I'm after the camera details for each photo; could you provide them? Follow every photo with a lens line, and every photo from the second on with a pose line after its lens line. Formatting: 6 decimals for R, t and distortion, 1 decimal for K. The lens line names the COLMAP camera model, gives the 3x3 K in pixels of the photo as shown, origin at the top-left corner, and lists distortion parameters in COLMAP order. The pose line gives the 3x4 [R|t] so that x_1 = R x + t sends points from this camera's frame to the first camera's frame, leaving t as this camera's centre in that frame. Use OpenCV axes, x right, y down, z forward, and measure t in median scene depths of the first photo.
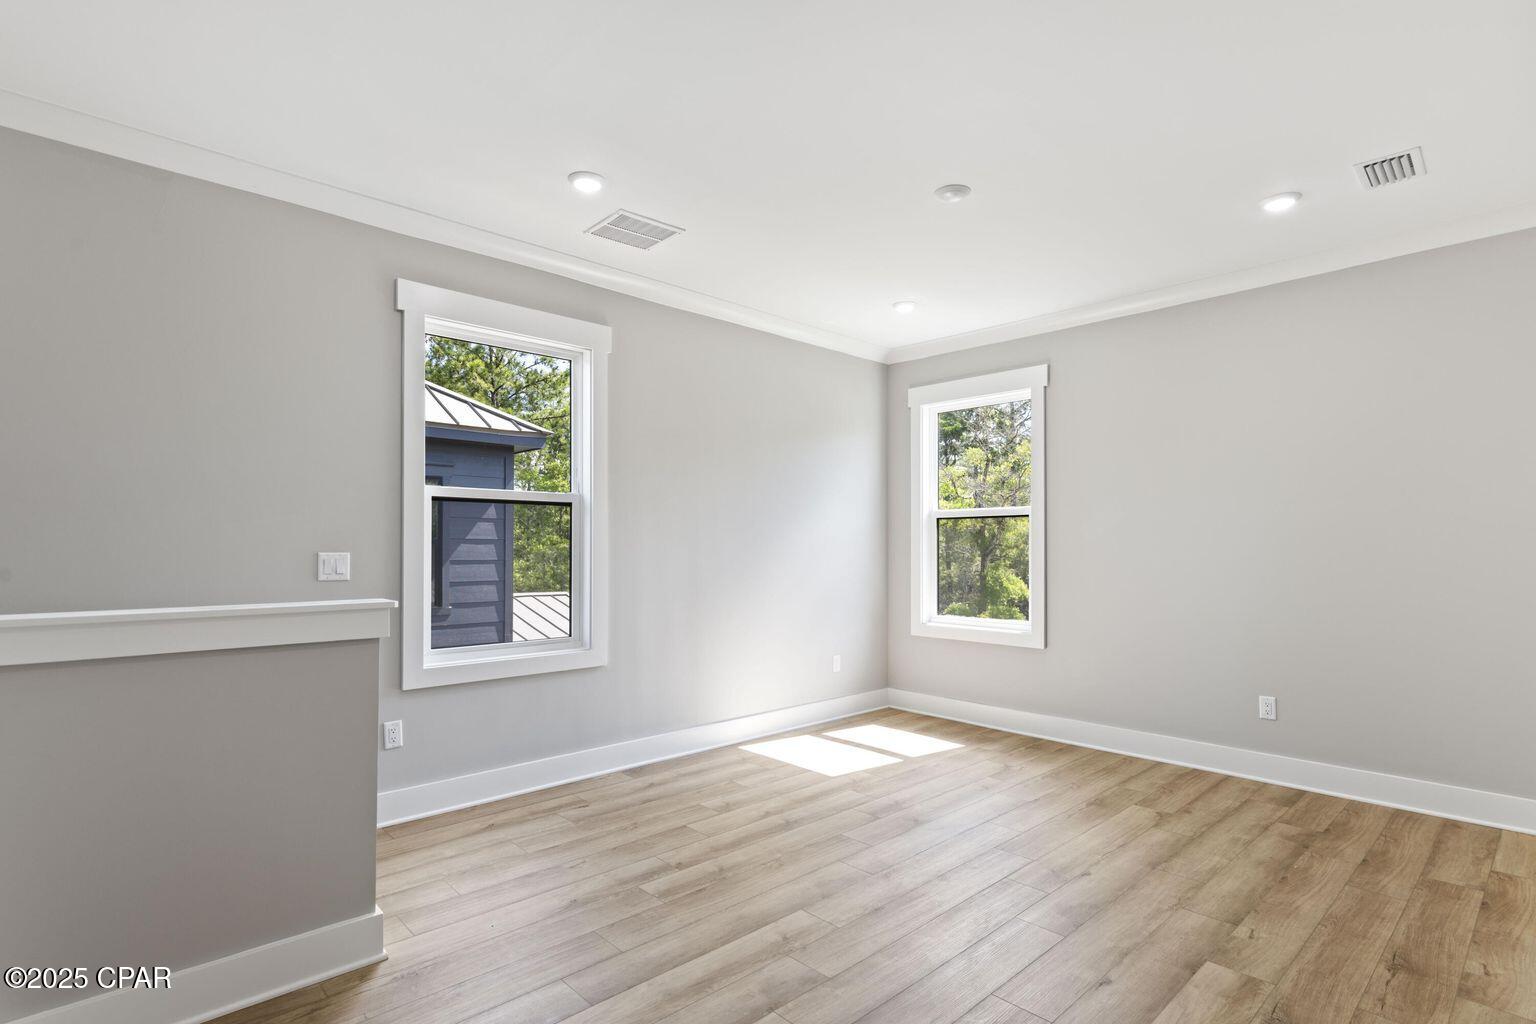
lens RADIAL K [[751.0, 0, 776.0], [0, 751.0, 540.2], [0, 0, 1]] dist [0.004486, 0.000164]
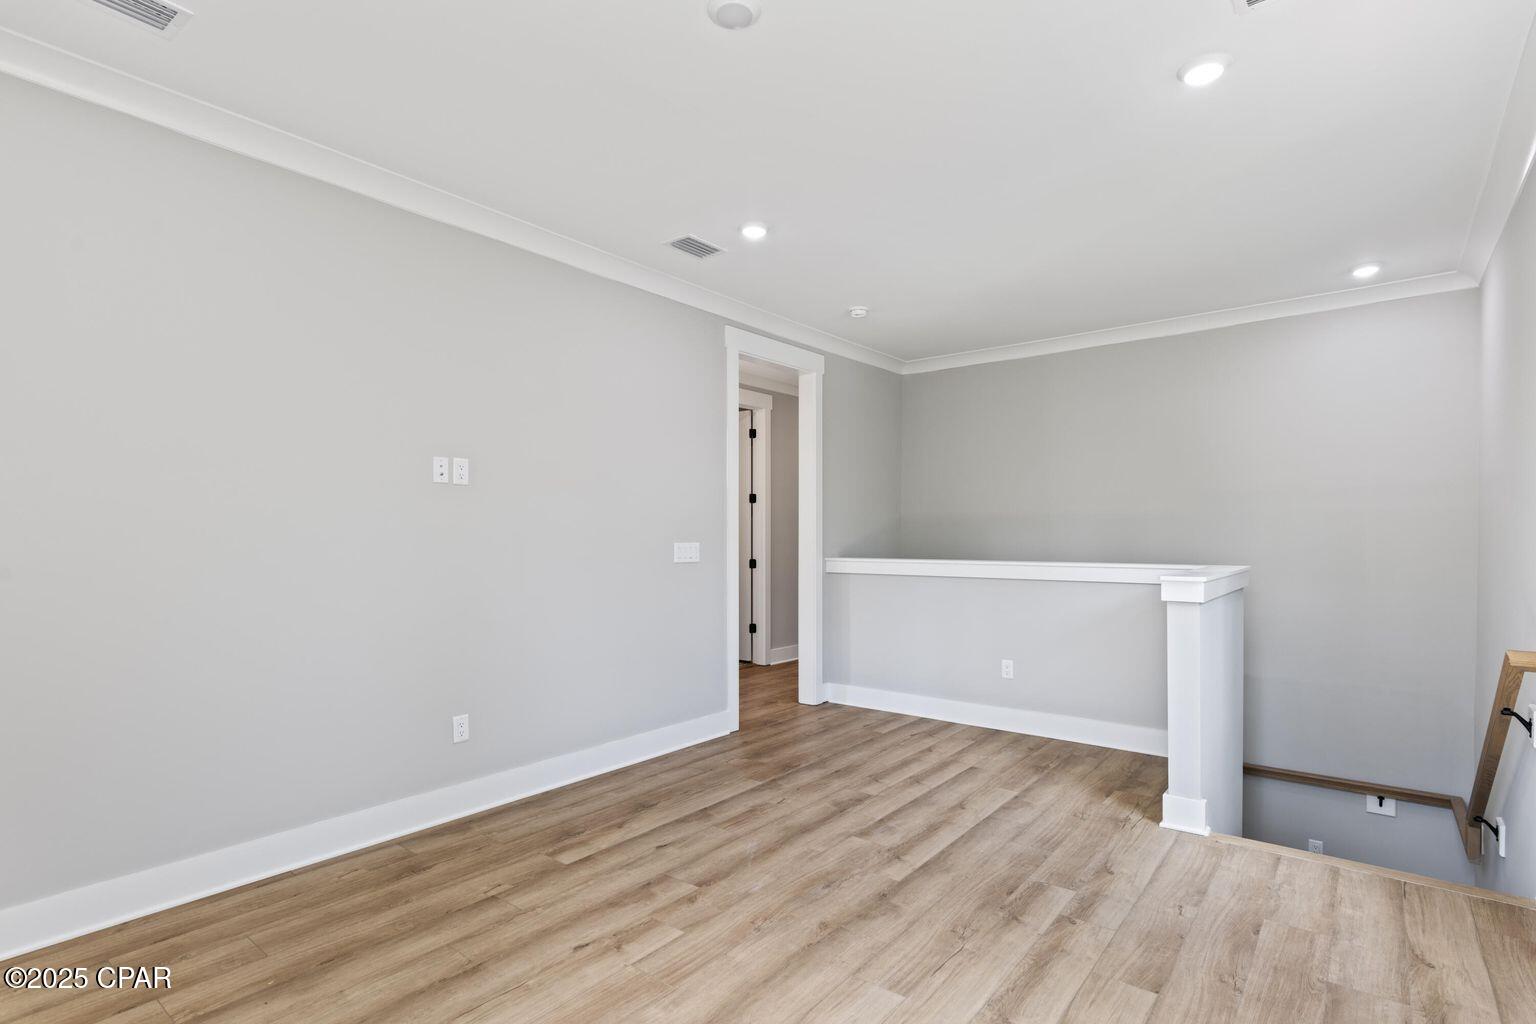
lens RADIAL K [[751.0, 0, 776.0], [0, 751.0, 540.2], [0, 0, 1]] dist [0.004486, 0.000164]
pose [[-0.989595, 0.000346, -0.143879, 0.347005], [0.000586, 0.999999, -0.001623, 0.013320], [0.143878, -0.001690, -0.989594, 1.968187]]
